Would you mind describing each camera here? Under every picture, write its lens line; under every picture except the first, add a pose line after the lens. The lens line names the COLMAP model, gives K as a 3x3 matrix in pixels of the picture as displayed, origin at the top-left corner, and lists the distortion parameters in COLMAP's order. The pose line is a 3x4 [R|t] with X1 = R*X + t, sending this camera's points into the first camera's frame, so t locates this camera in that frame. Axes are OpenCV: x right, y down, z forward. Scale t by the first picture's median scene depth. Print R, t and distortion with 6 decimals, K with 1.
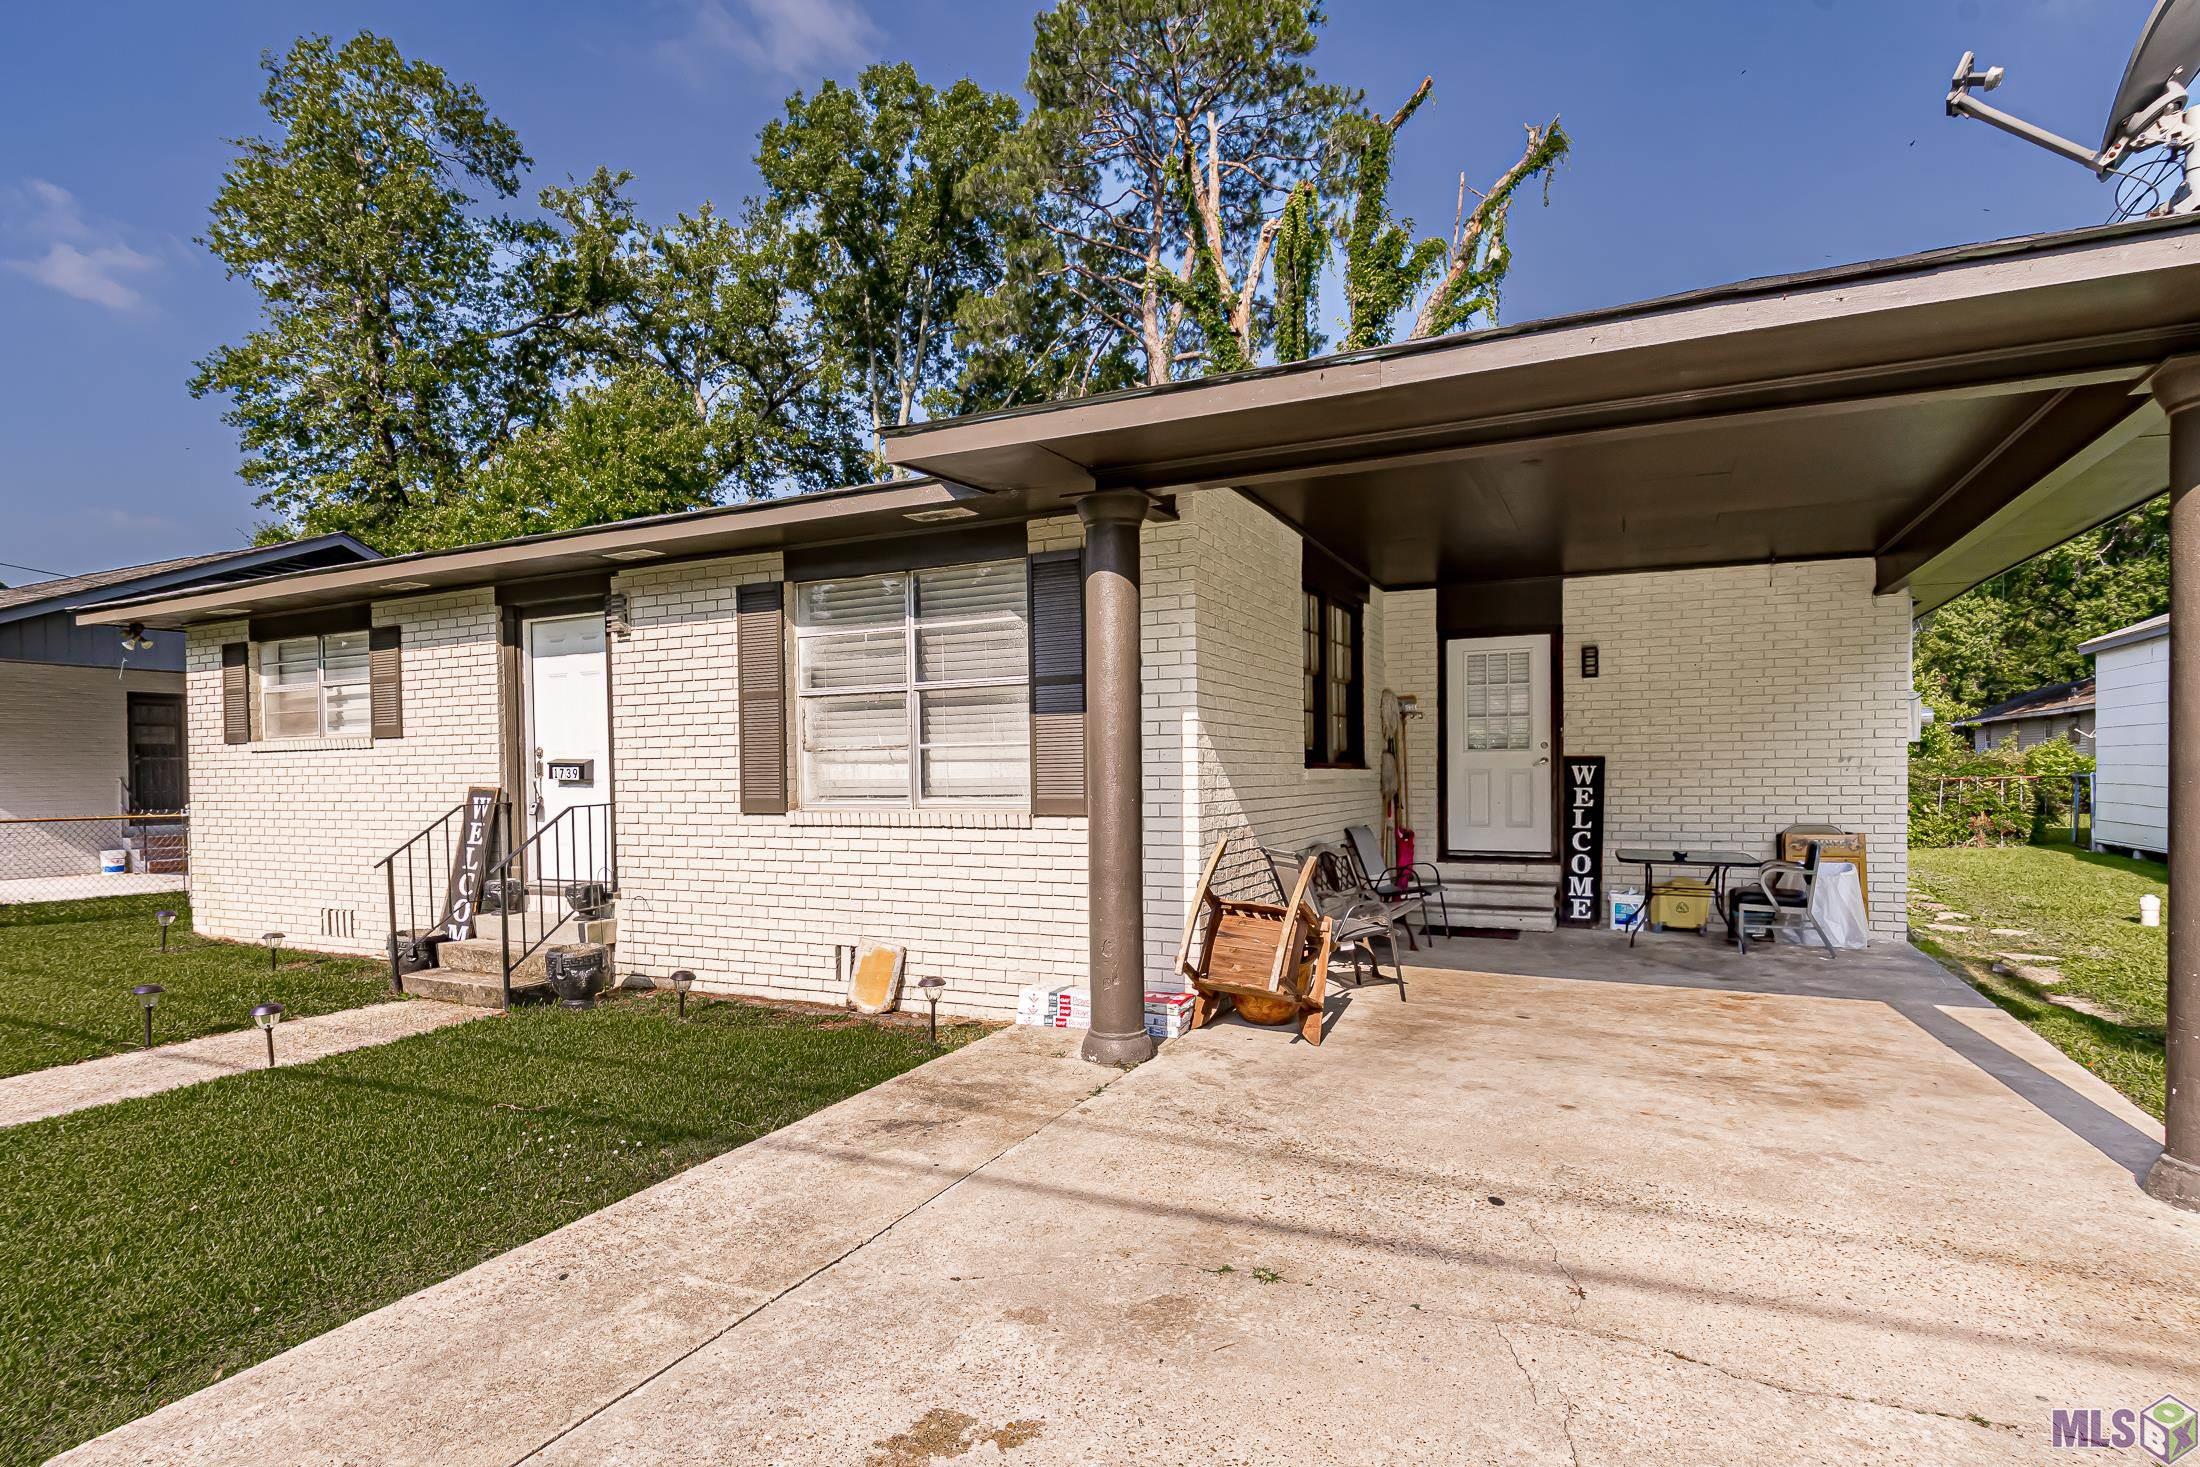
lens RADIAL K [[878.7, 0, 1094.8], [0, 878.7, 746.7], [0, 0, 1]] dist [-0.001457, -0.000156]
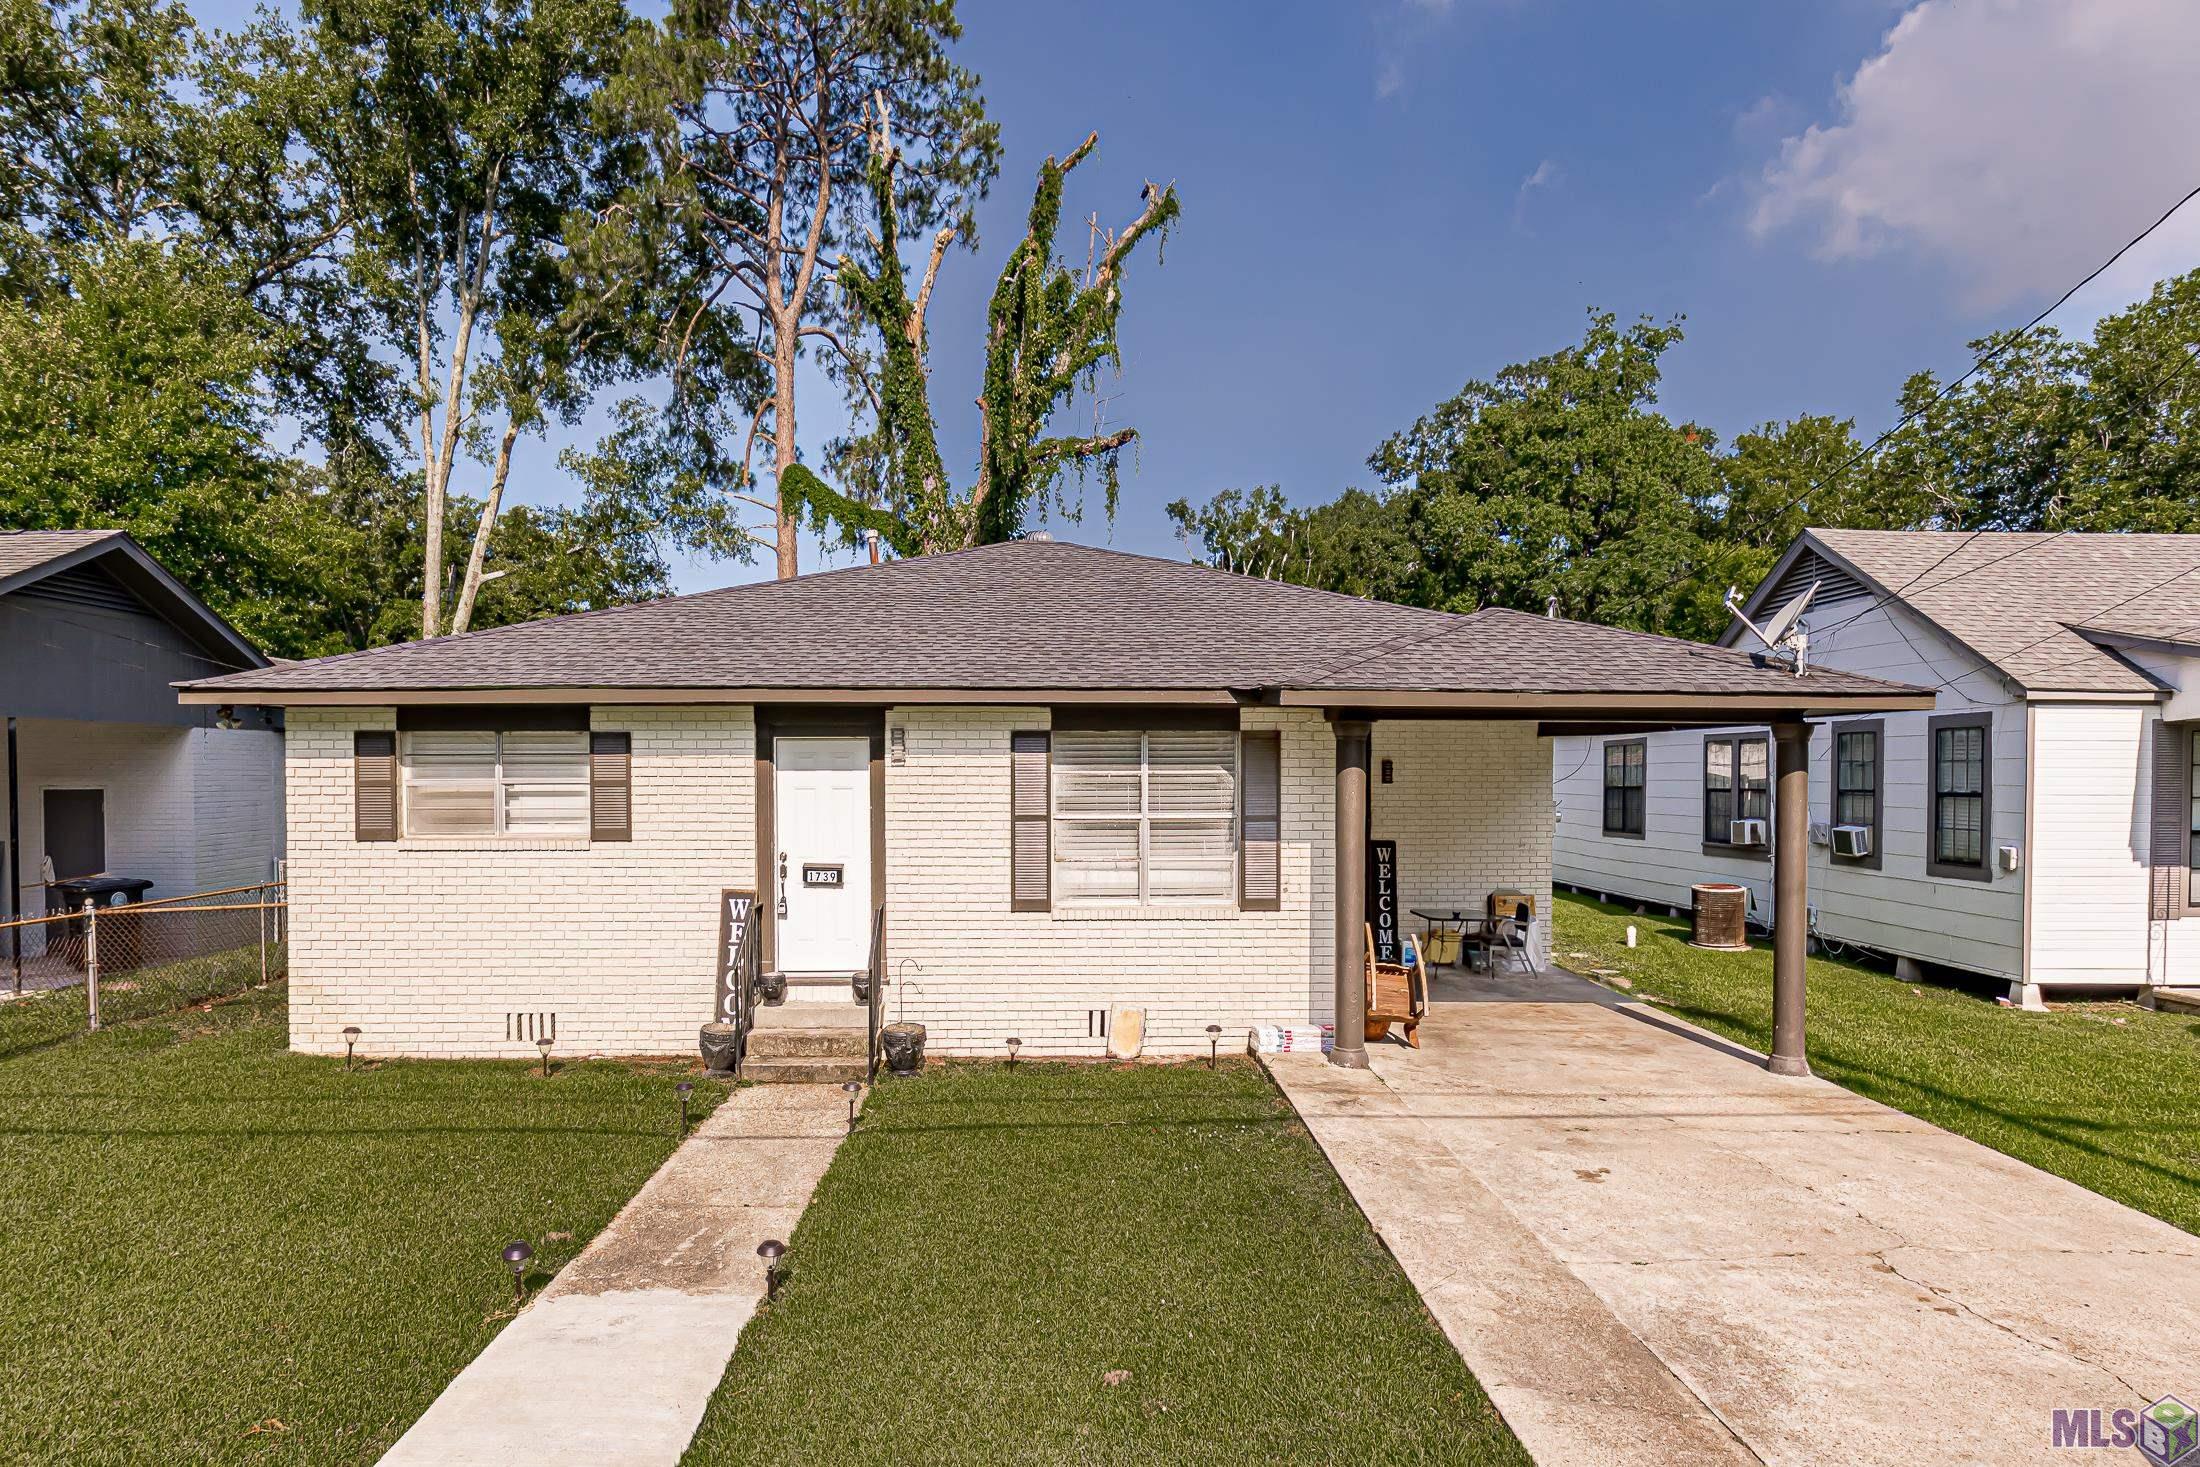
lens RADIAL K [[1008.8, 0, 1101.6], [0, 1008.8, 743.0], [0, 0, 1]] dist [0.001426, 0.000617]
pose [[0.890836, 0.050286, 0.451533, -0.869980], [-0.038614, 0.998640, -0.035034, -0.109532], [-0.452680, 0.013774, 0.891567, -0.325608]]
